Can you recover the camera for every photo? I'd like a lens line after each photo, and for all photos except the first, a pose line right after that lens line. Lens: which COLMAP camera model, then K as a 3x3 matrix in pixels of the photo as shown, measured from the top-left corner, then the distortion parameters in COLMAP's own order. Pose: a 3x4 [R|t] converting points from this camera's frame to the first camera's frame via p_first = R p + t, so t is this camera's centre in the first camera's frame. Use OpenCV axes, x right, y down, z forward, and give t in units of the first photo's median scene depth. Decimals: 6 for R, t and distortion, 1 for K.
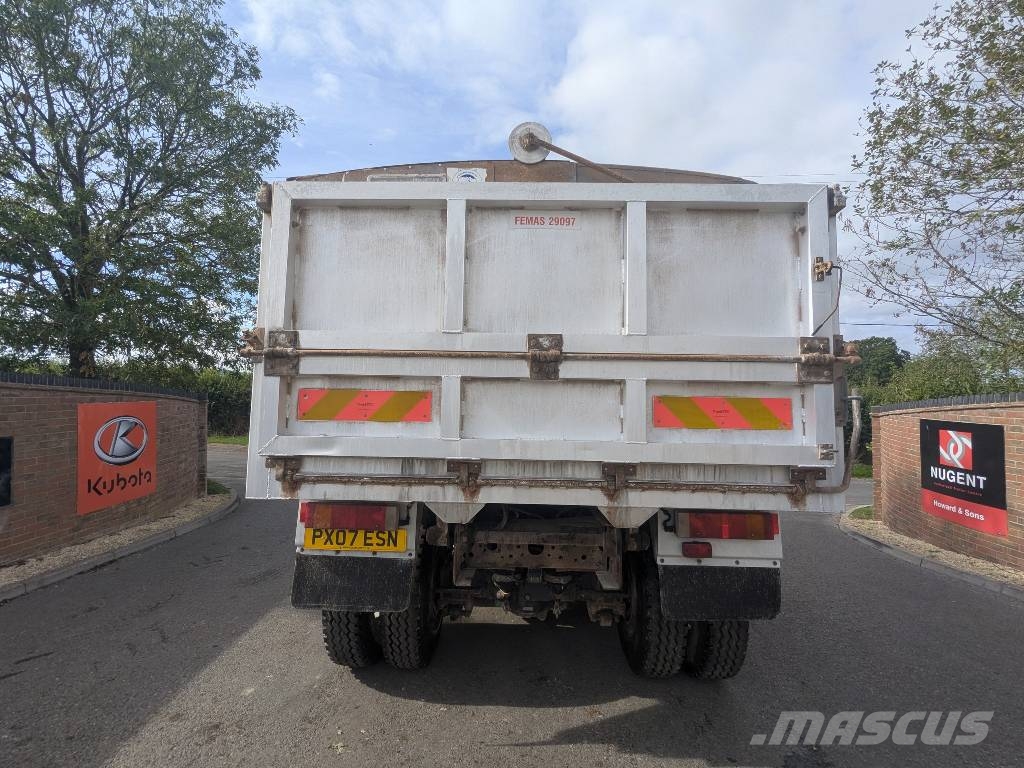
lens RADIAL K [[487.4, 0, 508.2], [0, 487.4, 378.0], [0, 0, 1]] dist [-0.005450, 0.002438]
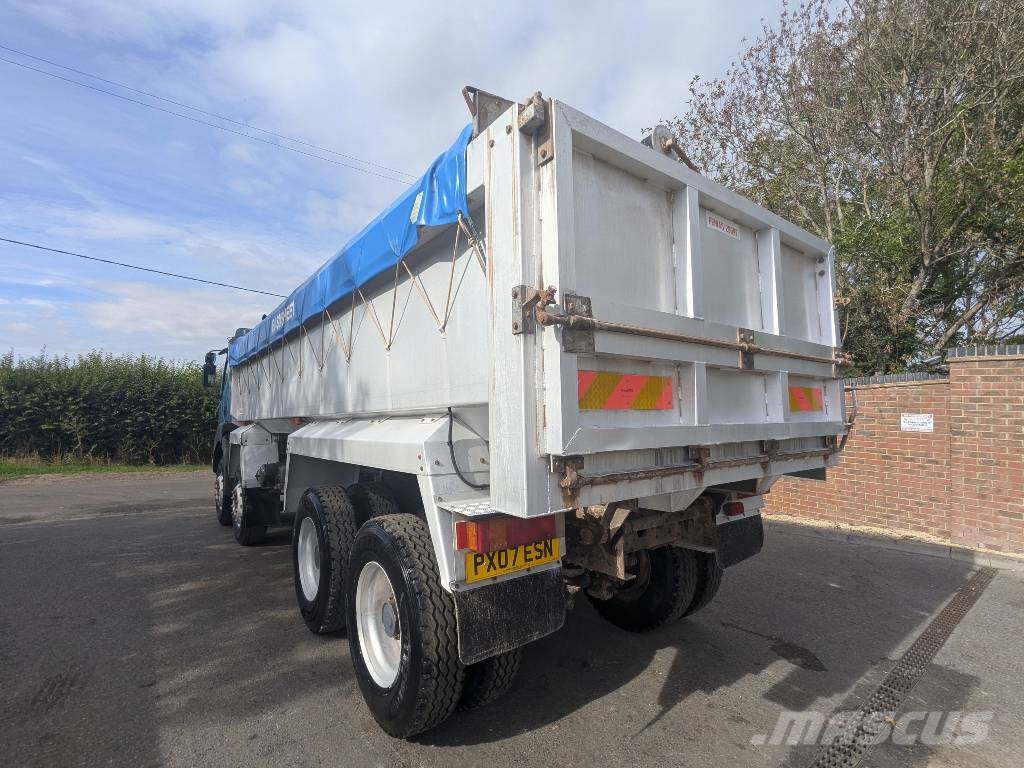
lens RADIAL K [[487.4, 0, 515.6], [0, 487.4, 374.3], [0, 0, 1]] dist [-0.005450, 0.002438]
pose [[0.778652, 0.030370, 0.626721, -0.838763], [-0.029946, 0.999488, -0.011228, 0.033508], [-0.626741, -0.010025, 0.779163, 0.367471]]
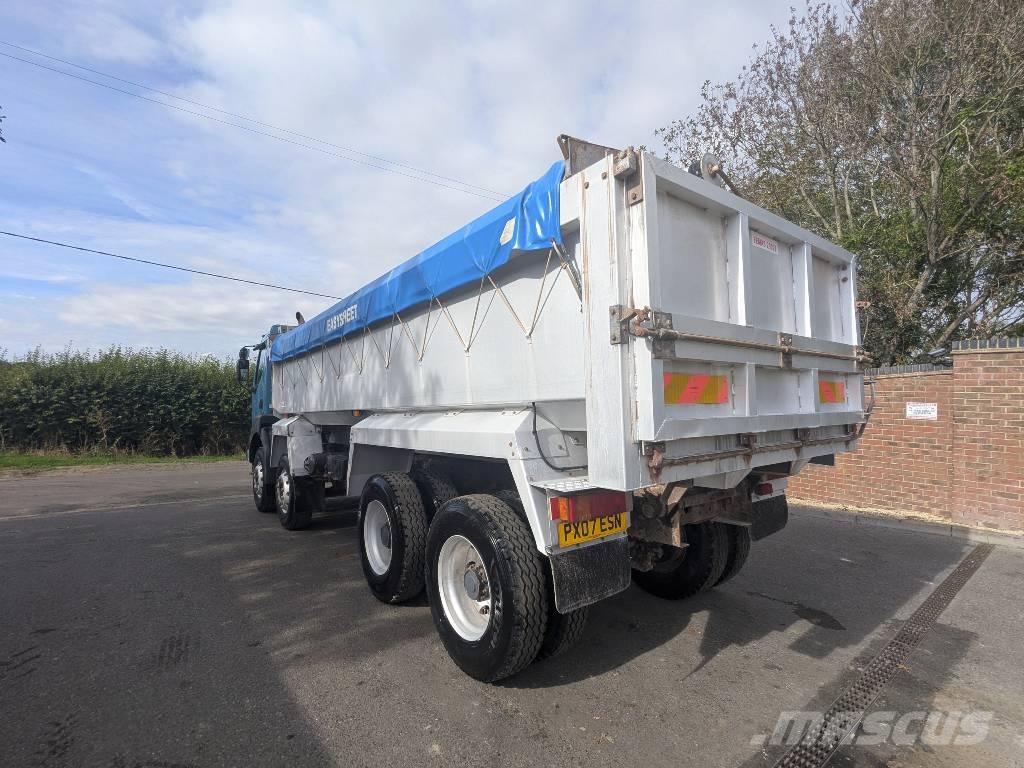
lens RADIAL K [[487.4, 0, 514.5], [0, 487.4, 377.3], [0, 0, 1]] dist [-0.005450, 0.002438]
pose [[0.778371, 0.008403, 0.627748, -1.056675], [-0.023163, 0.999614, 0.015339, 0.019239], [-0.627377, -0.026480, 0.778265, 0.349680]]
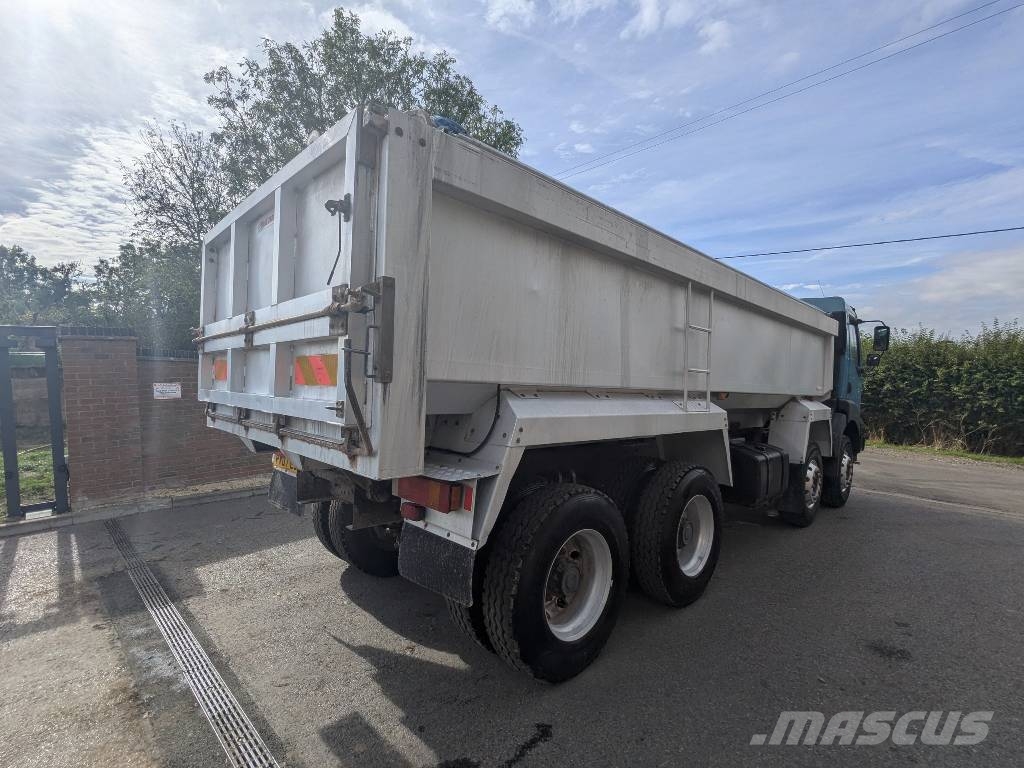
lens RADIAL K [[487.4, 0, 507.0], [0, 487.4, 389.0], [0, 0, 1]] dist [-0.005450, 0.002438]
pose [[0.706993, -0.000851, -0.707220, 1.211116], [0.056399, 0.996882, 0.055182, 0.043407], [0.704968, -0.078900, 0.704837, 0.441177]]
